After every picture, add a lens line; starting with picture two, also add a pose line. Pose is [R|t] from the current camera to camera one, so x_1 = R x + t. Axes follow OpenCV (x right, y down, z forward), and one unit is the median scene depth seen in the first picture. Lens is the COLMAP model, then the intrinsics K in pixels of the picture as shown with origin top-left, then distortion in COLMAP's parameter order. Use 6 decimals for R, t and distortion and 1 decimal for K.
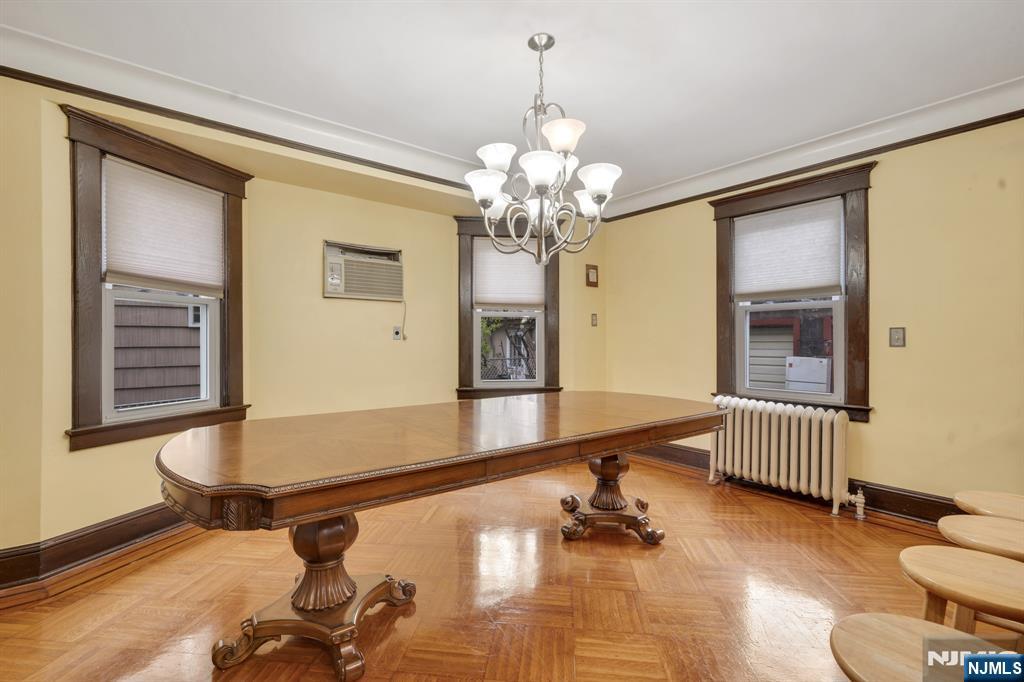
lens RADIAL K [[450.7, 0, 512.0], [0, 450.7, 341.0], [0, 0, 1]] dist [-0.001036, -0.000203]
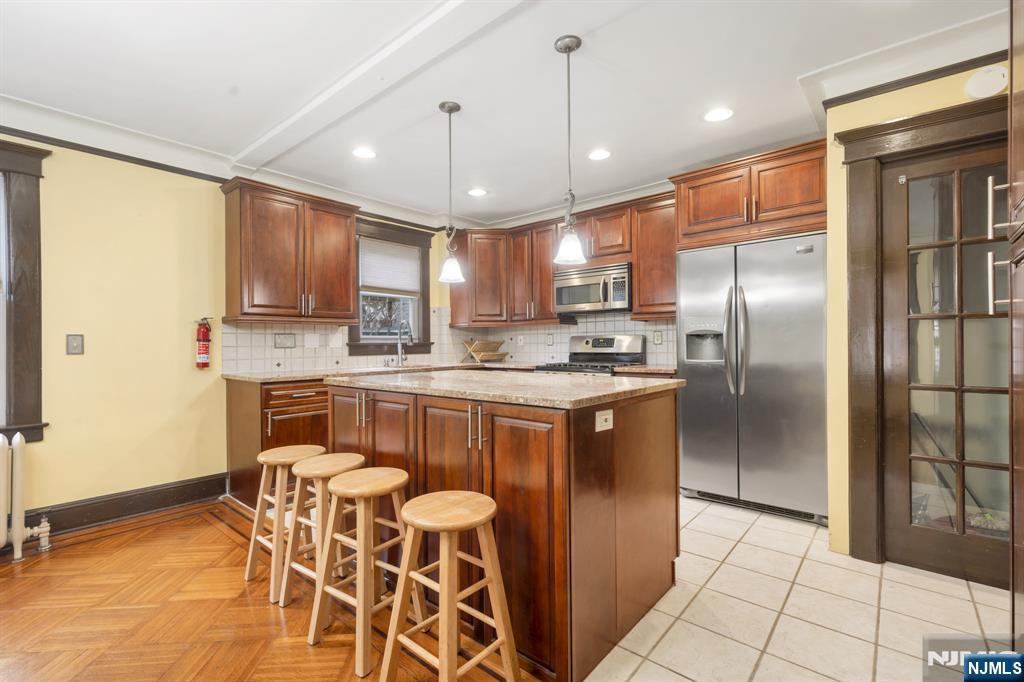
lens RADIAL K [[450.7, 0, 512.0], [0, 450.7, 341.0], [0, 0, 1]] dist [-0.001036, -0.000203]
pose [[-0.207378, 0.008063, 0.978228, -0.260335], [0.008614, 0.999942, -0.006416, -0.001936], [-0.978223, 0.007096, -0.207436, 0.262547]]
